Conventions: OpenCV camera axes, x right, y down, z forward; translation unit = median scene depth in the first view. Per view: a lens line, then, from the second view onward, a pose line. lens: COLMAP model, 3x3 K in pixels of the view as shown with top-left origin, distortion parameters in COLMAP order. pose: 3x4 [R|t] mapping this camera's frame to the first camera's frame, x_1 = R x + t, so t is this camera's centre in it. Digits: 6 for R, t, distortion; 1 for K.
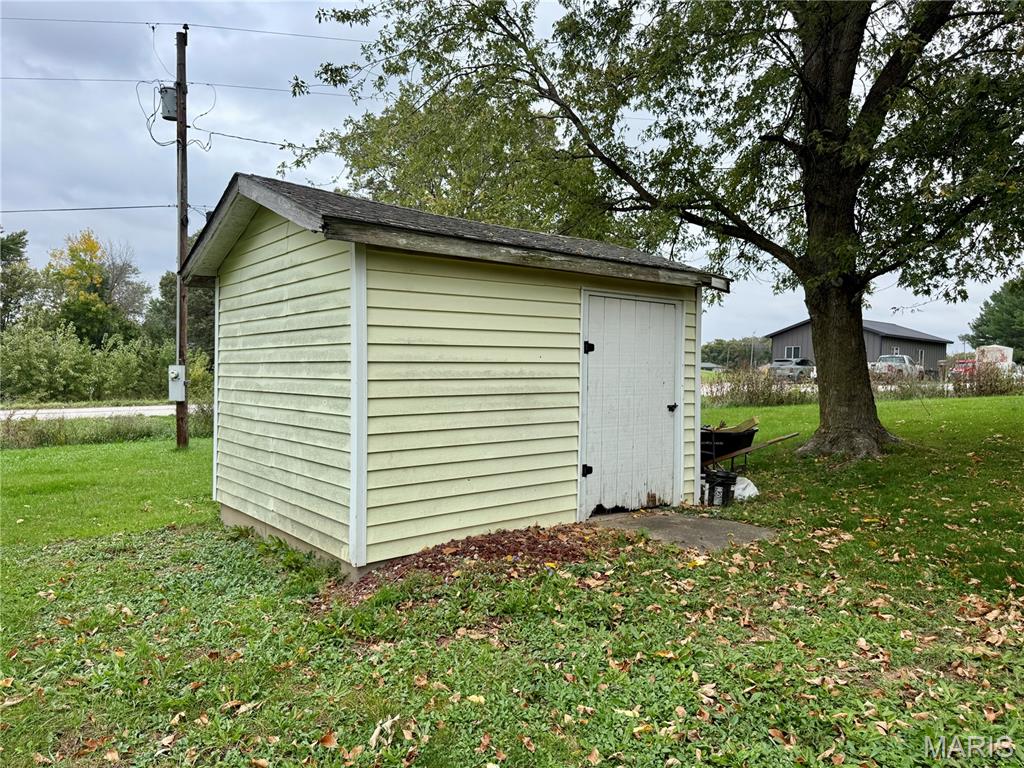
lens RADIAL K [[717.0, 0, 511.2], [0, 717.0, 384.8], [0, 0, 1]] dist [0.019571, -0.004775]
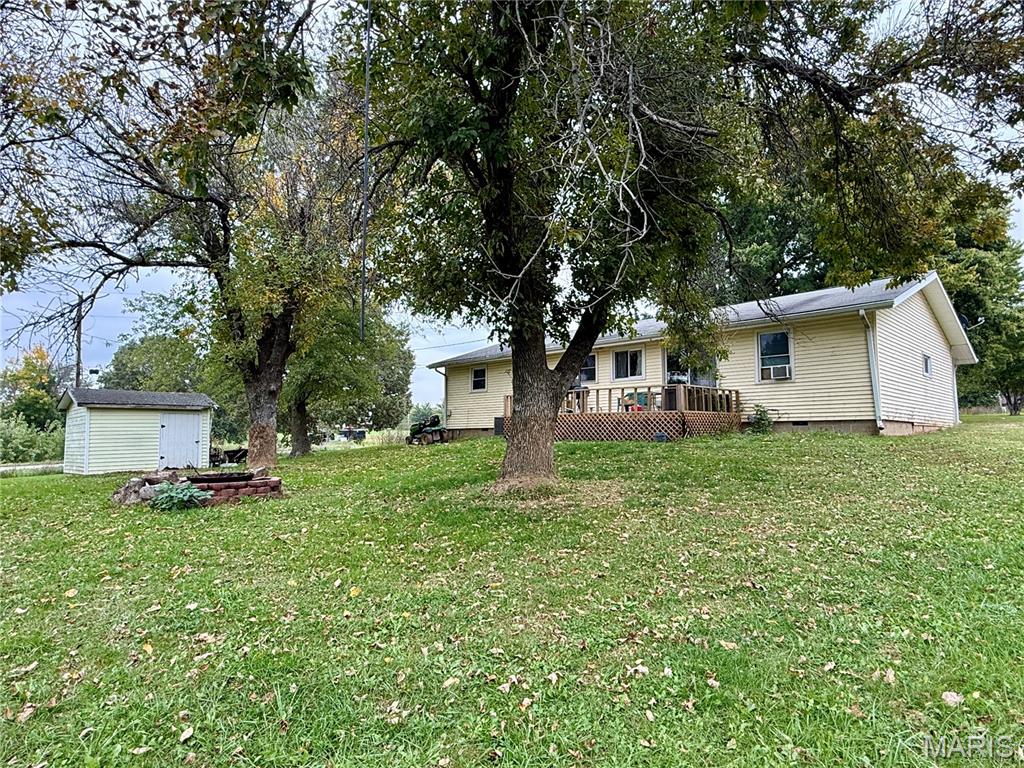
lens RADIAL K [[618.6, 0, 513.6], [0, 618.6, 383.4], [0, 0, 1]] dist [0.007241, 0.002162]
pose [[0.992361, -0.019619, 0.121796, 0.210732], [0.032622, 0.993862, -0.105705, 0.017803], [-0.118975, 0.108870, 0.986910, -0.344658]]
